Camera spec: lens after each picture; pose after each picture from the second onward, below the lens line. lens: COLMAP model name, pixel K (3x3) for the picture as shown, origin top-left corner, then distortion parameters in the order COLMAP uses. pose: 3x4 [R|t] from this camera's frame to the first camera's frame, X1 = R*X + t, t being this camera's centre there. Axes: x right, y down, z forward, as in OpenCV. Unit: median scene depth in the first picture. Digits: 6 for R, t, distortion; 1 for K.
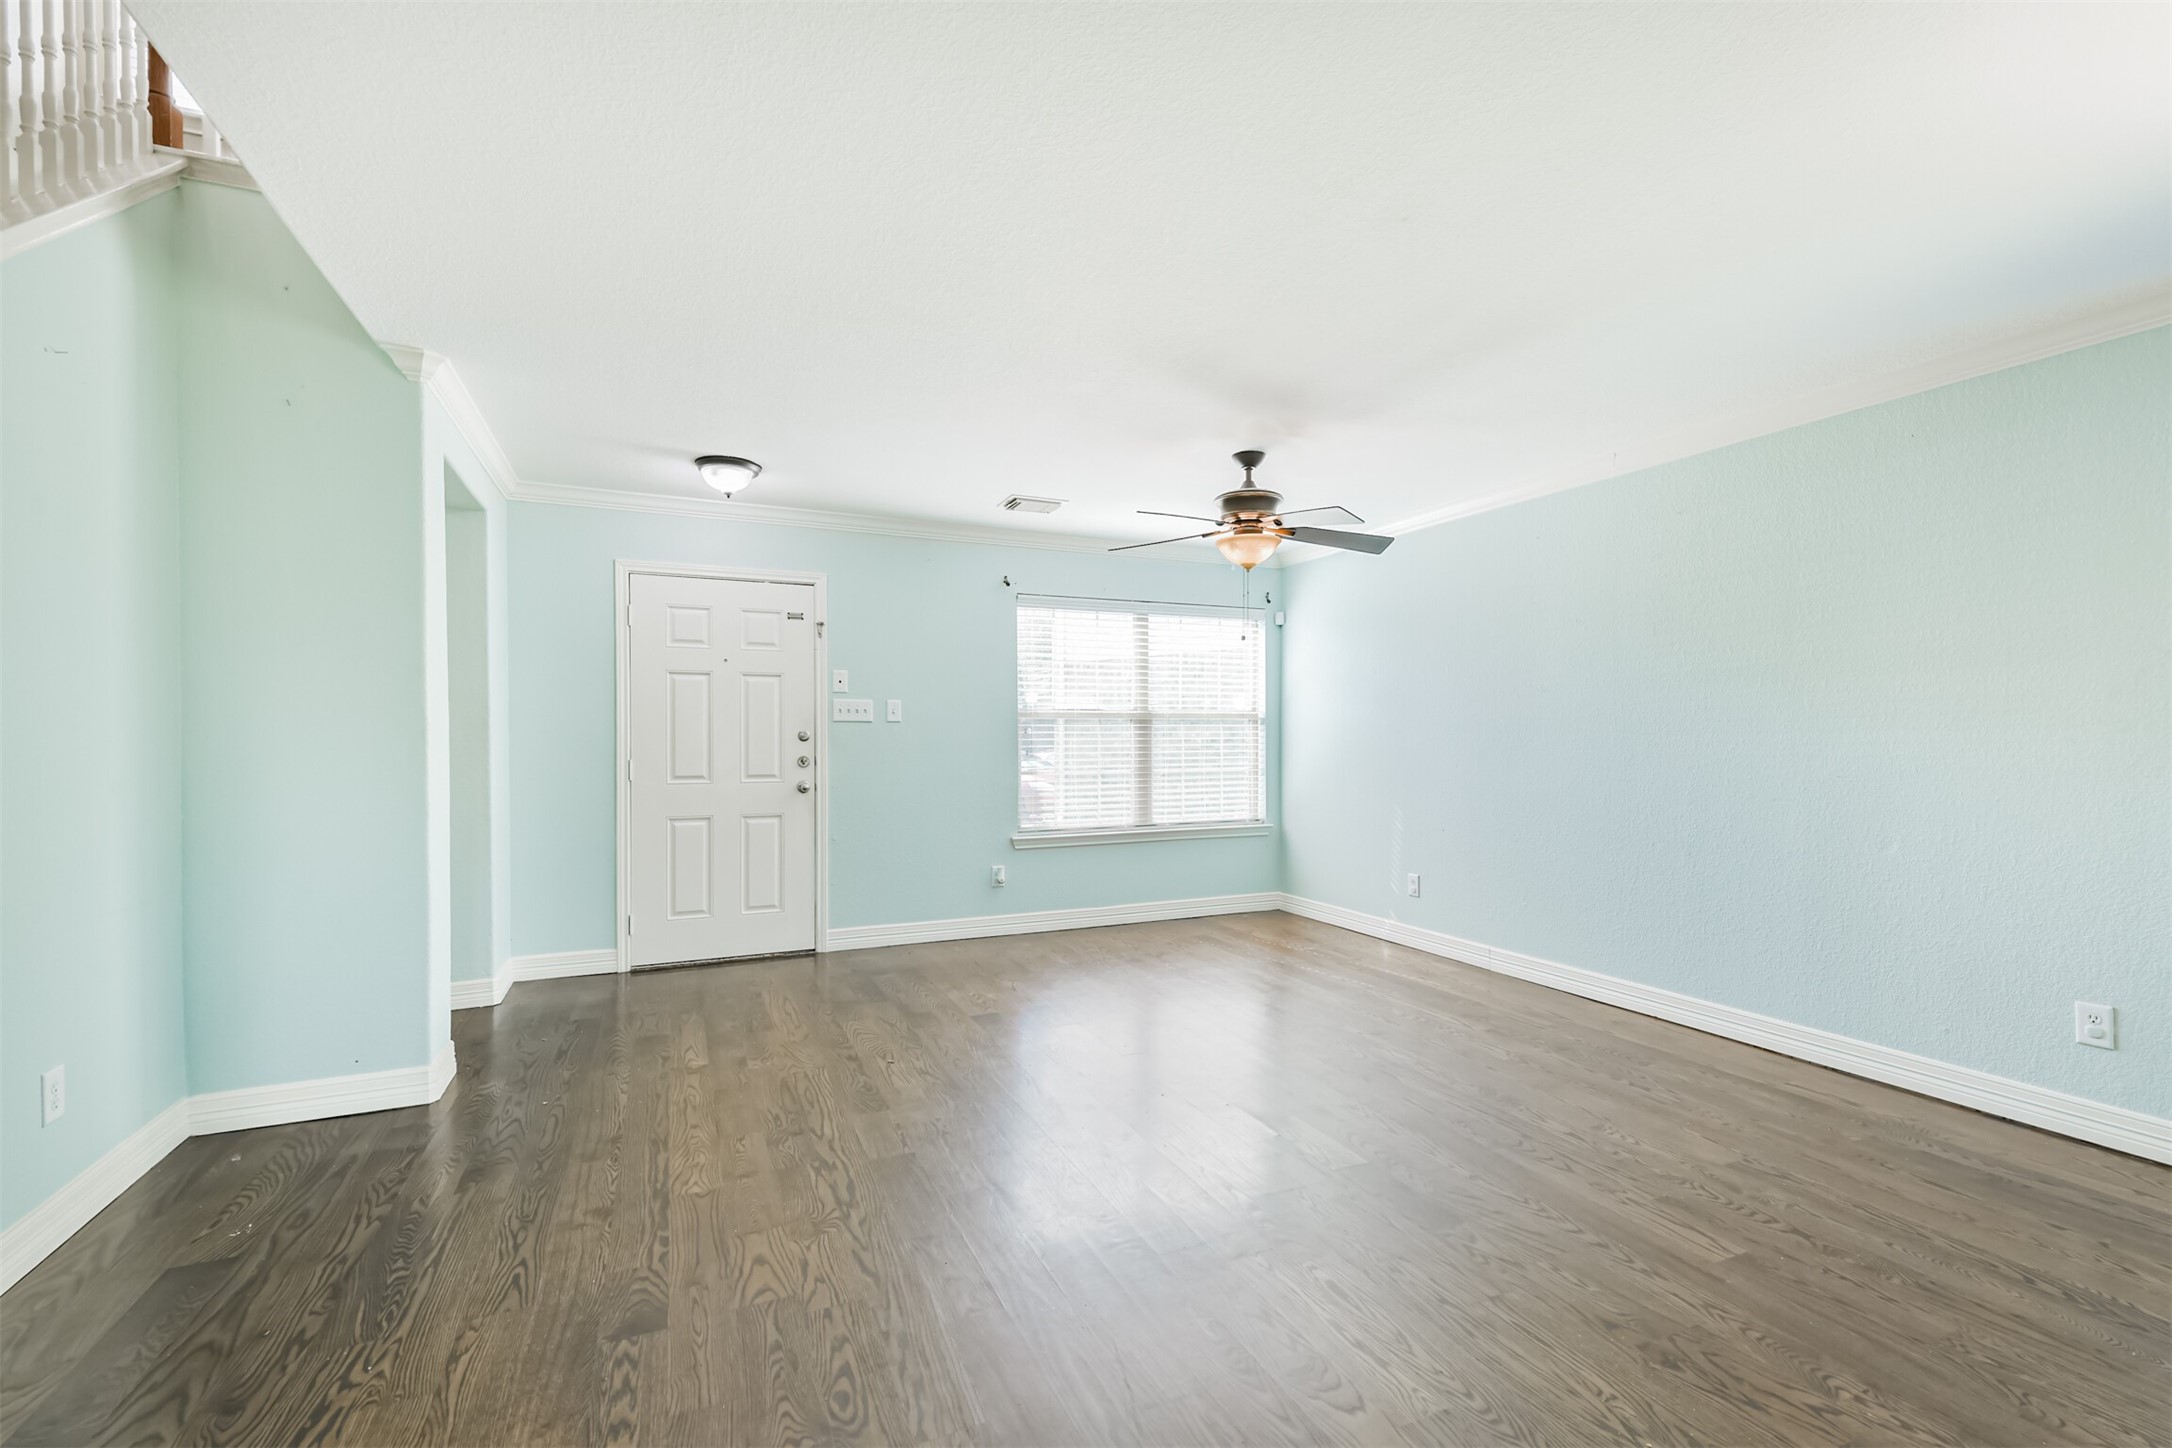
lens RADIAL K [[929.2, 0, 1088.5], [0, 929.2, 739.7], [0, 0, 1]] dist [0.023661, -0.008873]
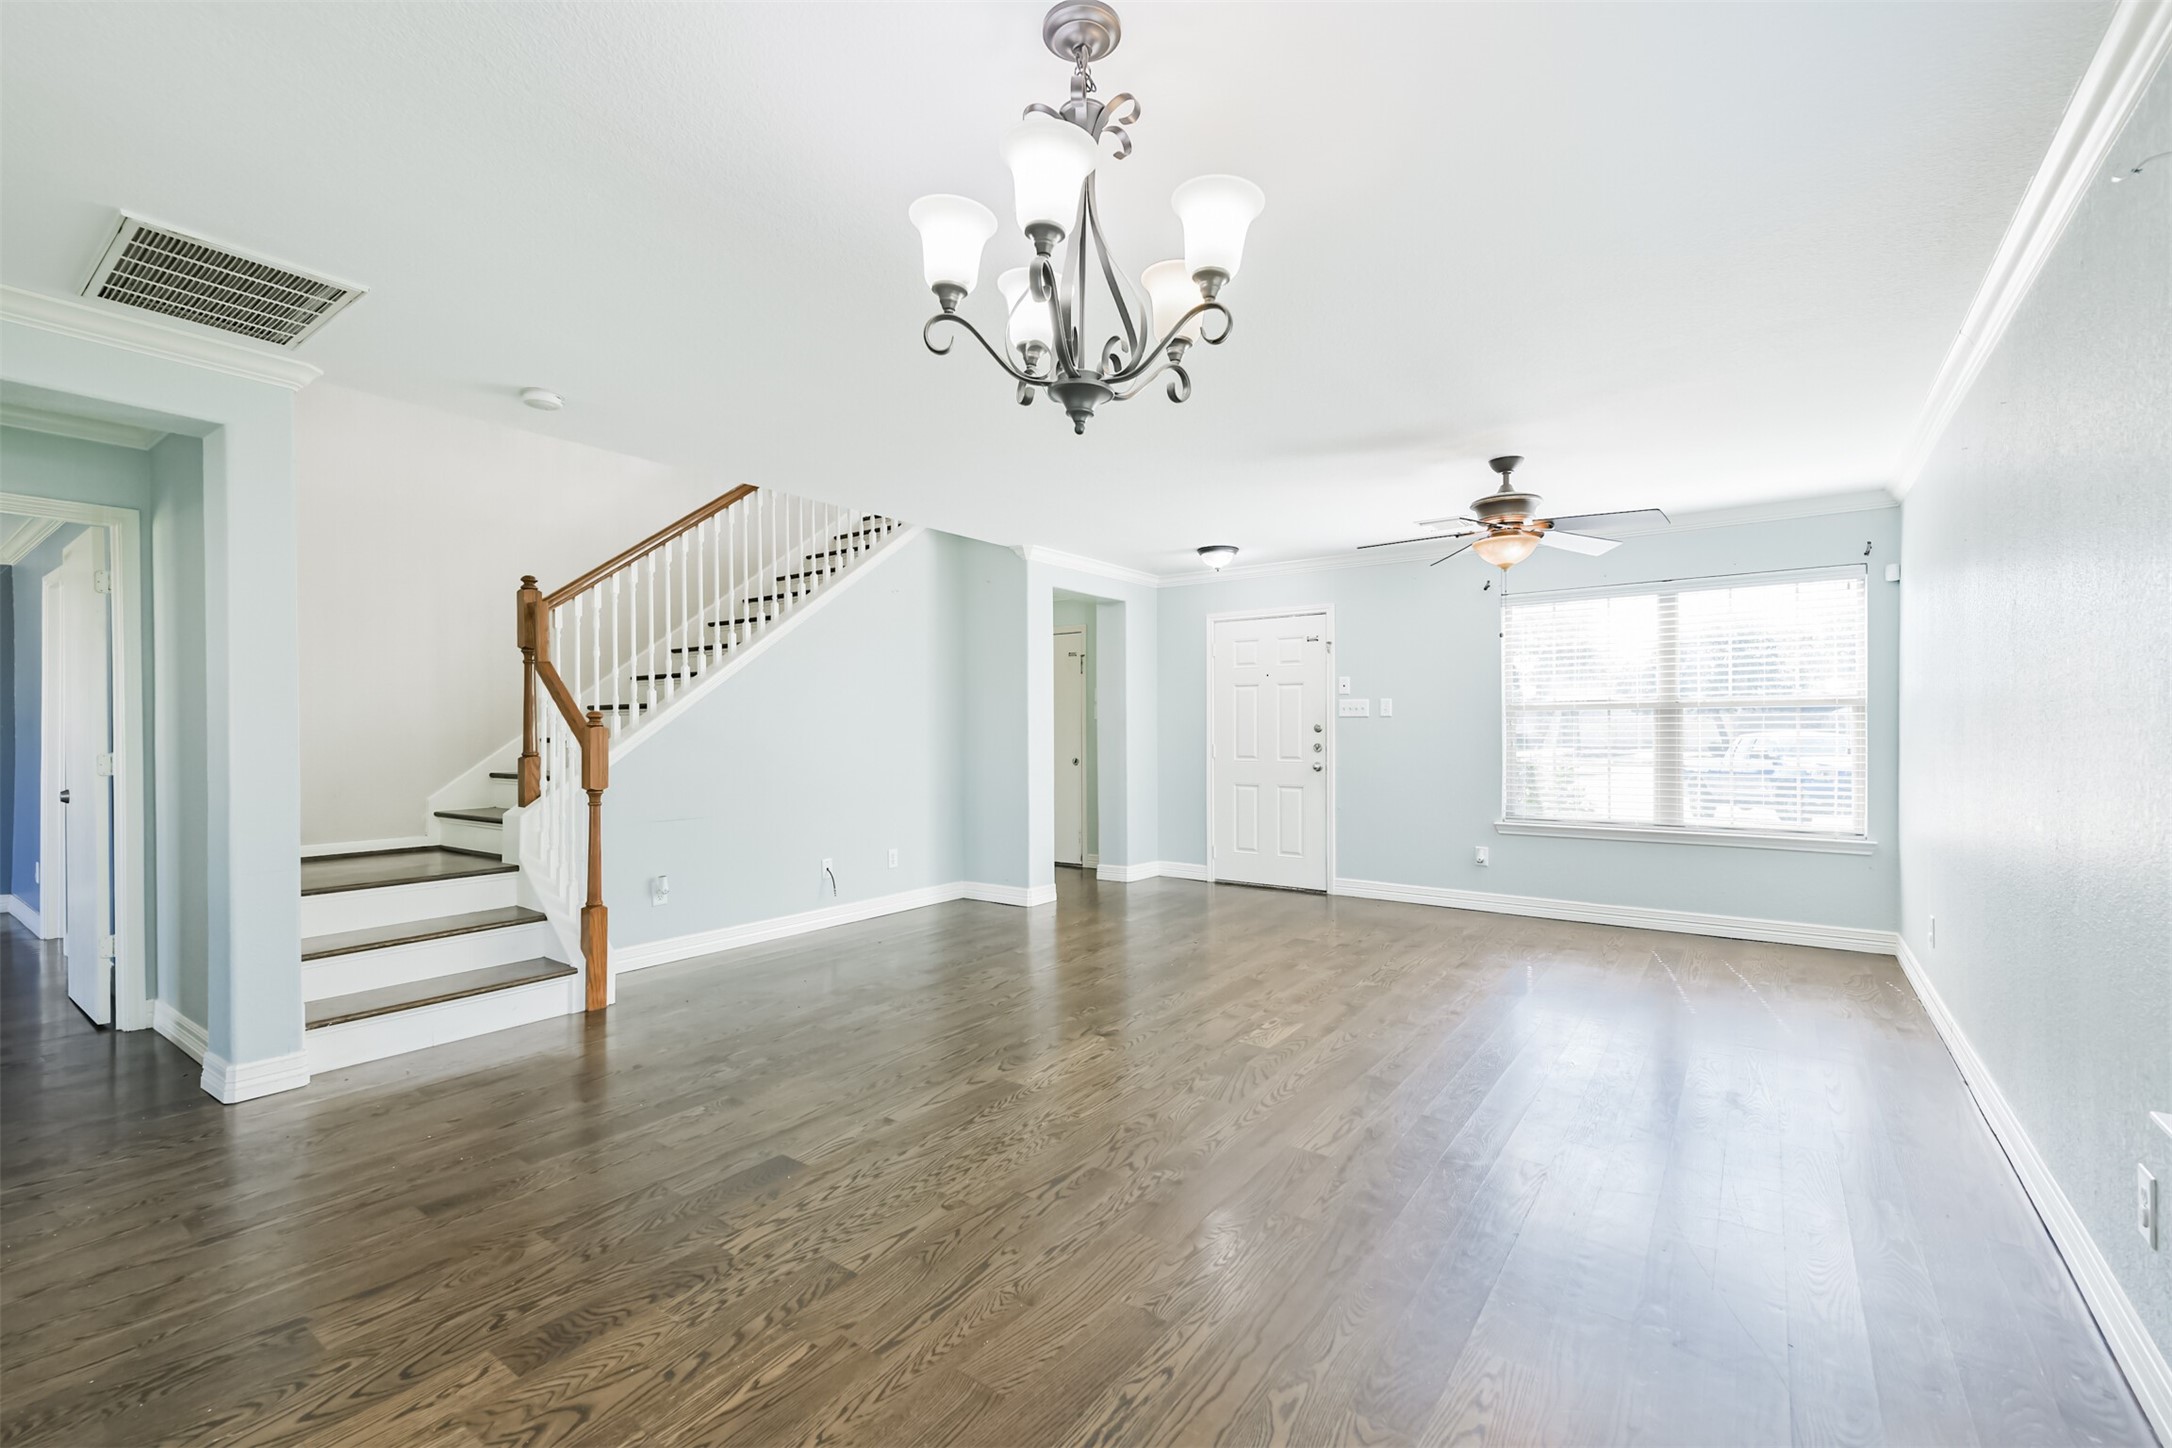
lens RADIAL K [[924.6, 0, 1086.0], [0, 924.6, 733.8], [0, 0, 1]] dist [0.022357, -0.008324]
pose [[0.495333, 0.003276, -0.868697, 0.848294], [0.000253, 0.999992, 0.003916, -0.002243], [0.868703, -0.002160, 0.495328, 0.074738]]
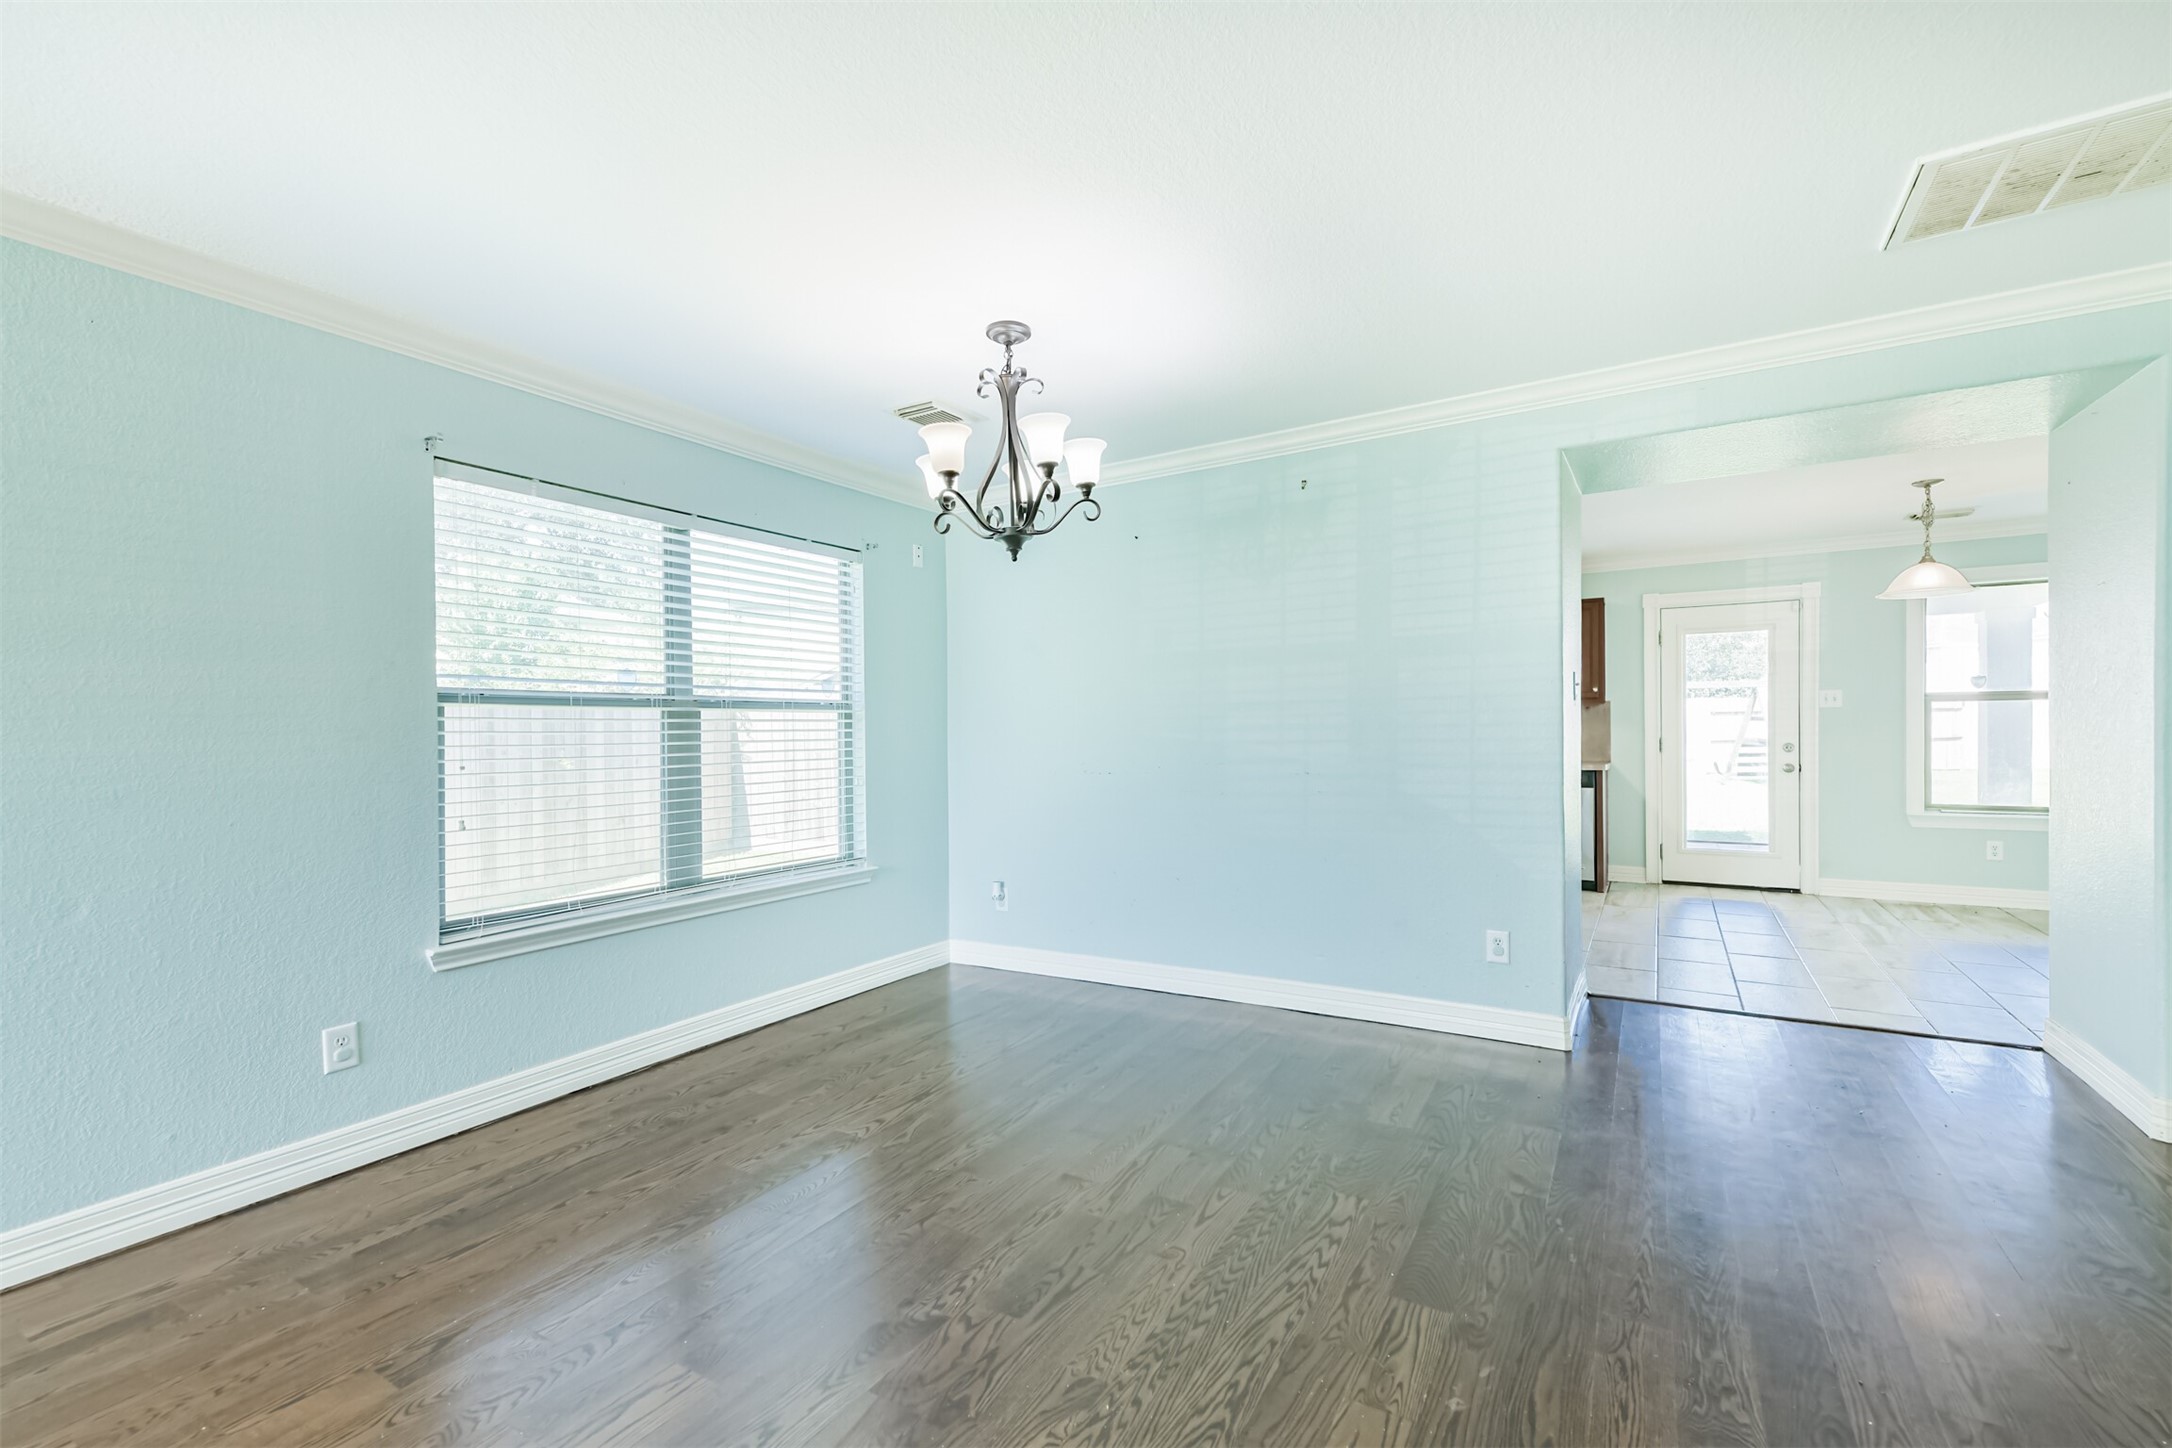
lens RADIAL K [[931.5, 0, 1089.8], [0, 931.5, 737.3], [0, 0, 1]] dist [0.024349, -0.008578]
pose [[-0.573708, 0.001368, 0.819059, -0.100466], [0.018086, 0.999776, 0.010999, -0.005224], [-0.818860, 0.021124, -0.573604, 0.624846]]
